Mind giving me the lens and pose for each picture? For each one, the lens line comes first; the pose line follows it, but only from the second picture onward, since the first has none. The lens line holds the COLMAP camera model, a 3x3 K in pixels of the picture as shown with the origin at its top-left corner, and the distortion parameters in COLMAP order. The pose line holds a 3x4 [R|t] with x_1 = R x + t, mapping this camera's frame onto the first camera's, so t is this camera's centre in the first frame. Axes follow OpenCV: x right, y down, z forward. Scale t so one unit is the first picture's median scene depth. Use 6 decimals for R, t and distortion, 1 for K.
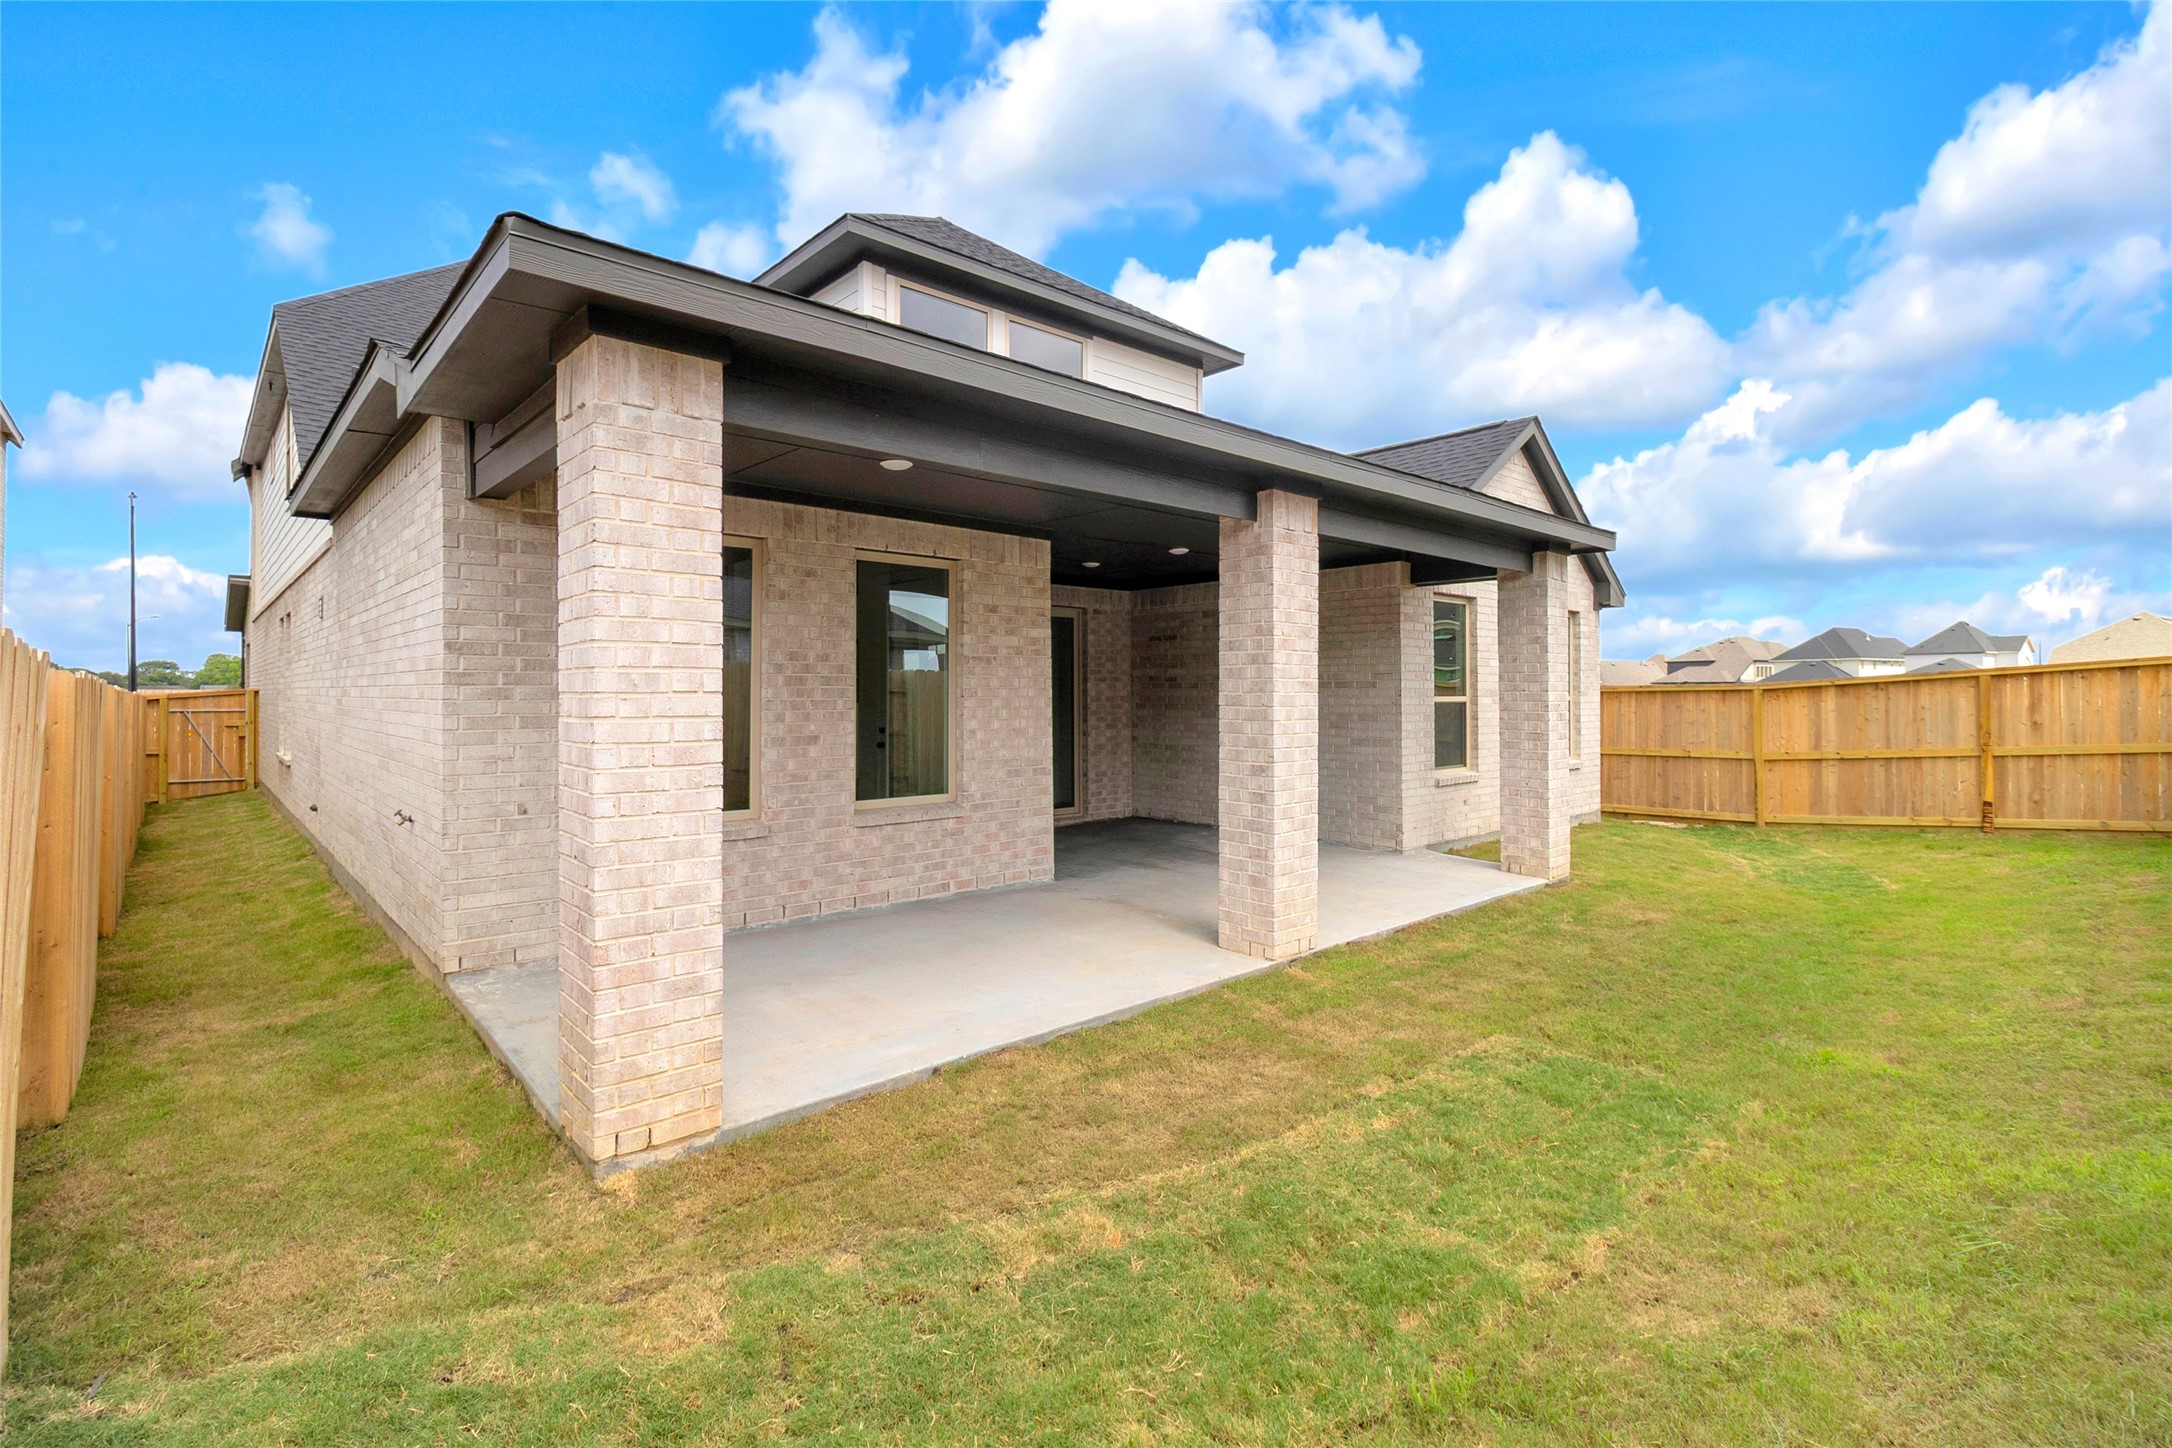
lens RADIAL K [[1009.3, 0, 1093.0], [0, 1009.3, 699.7], [0, 0, 1]] dist [0.000009, 0.000287]
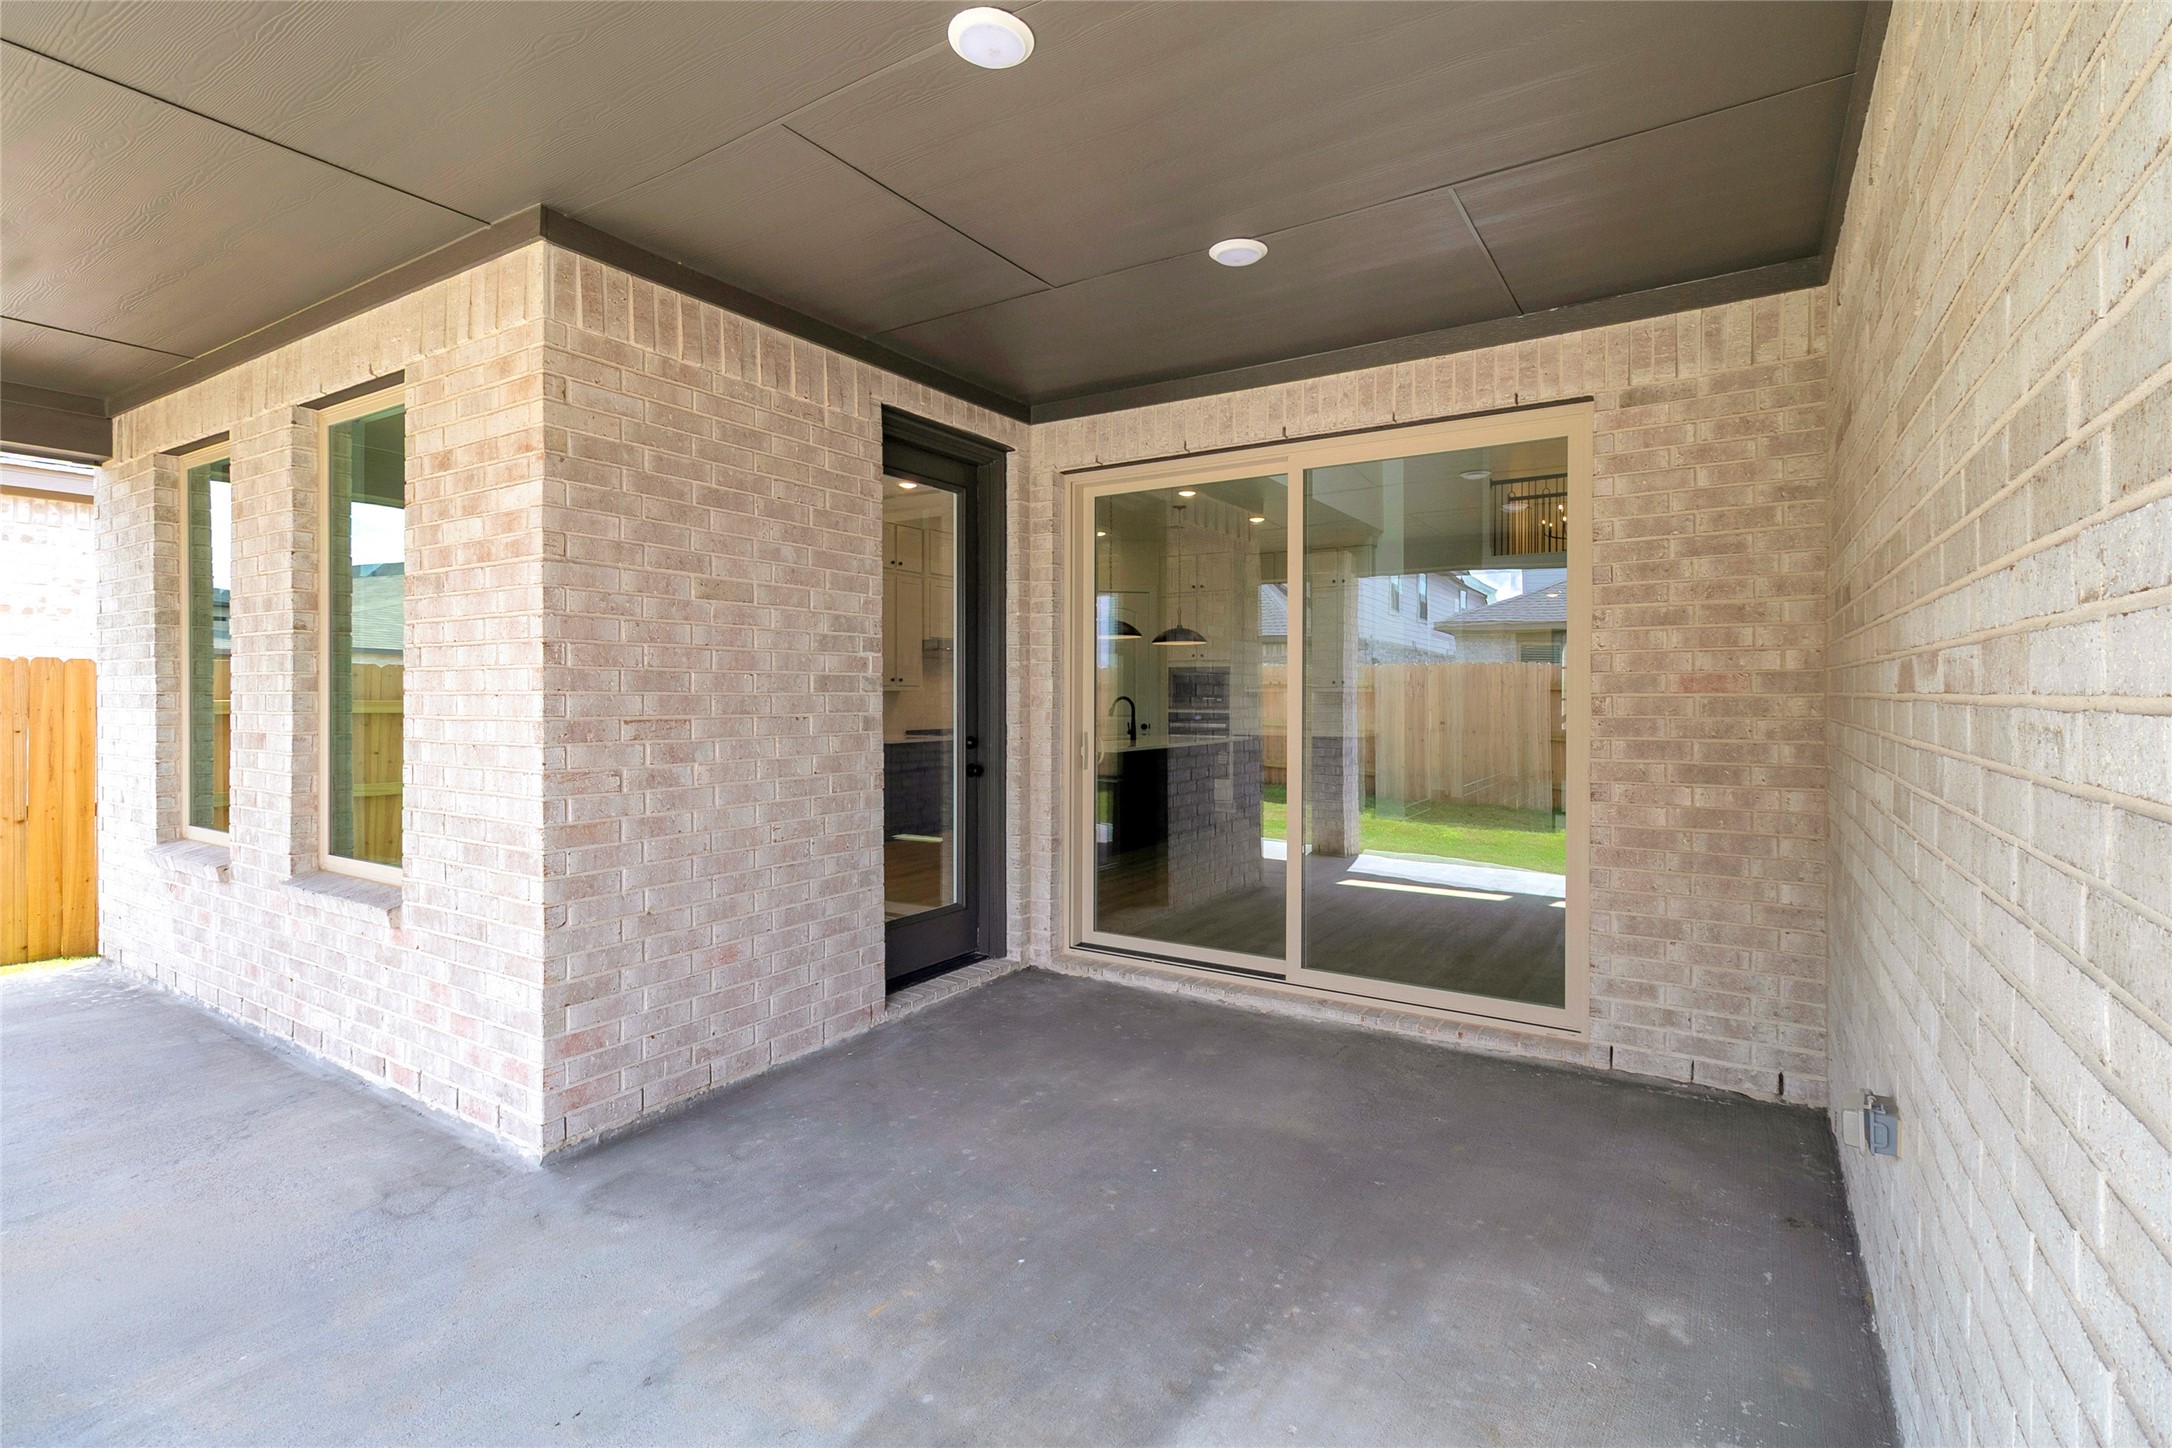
lens RADIAL K [[1009.3, 0, 1093.0], [0, 1009.3, 699.7], [0, 0, 1]] dist [0.000009, 0.000287]
pose [[0.268614, 0.009263, -0.963203, 0.199737], [-0.008190, 0.999940, 0.007332, 0.002997], [0.963213, 0.005919, 0.268674, 0.594448]]
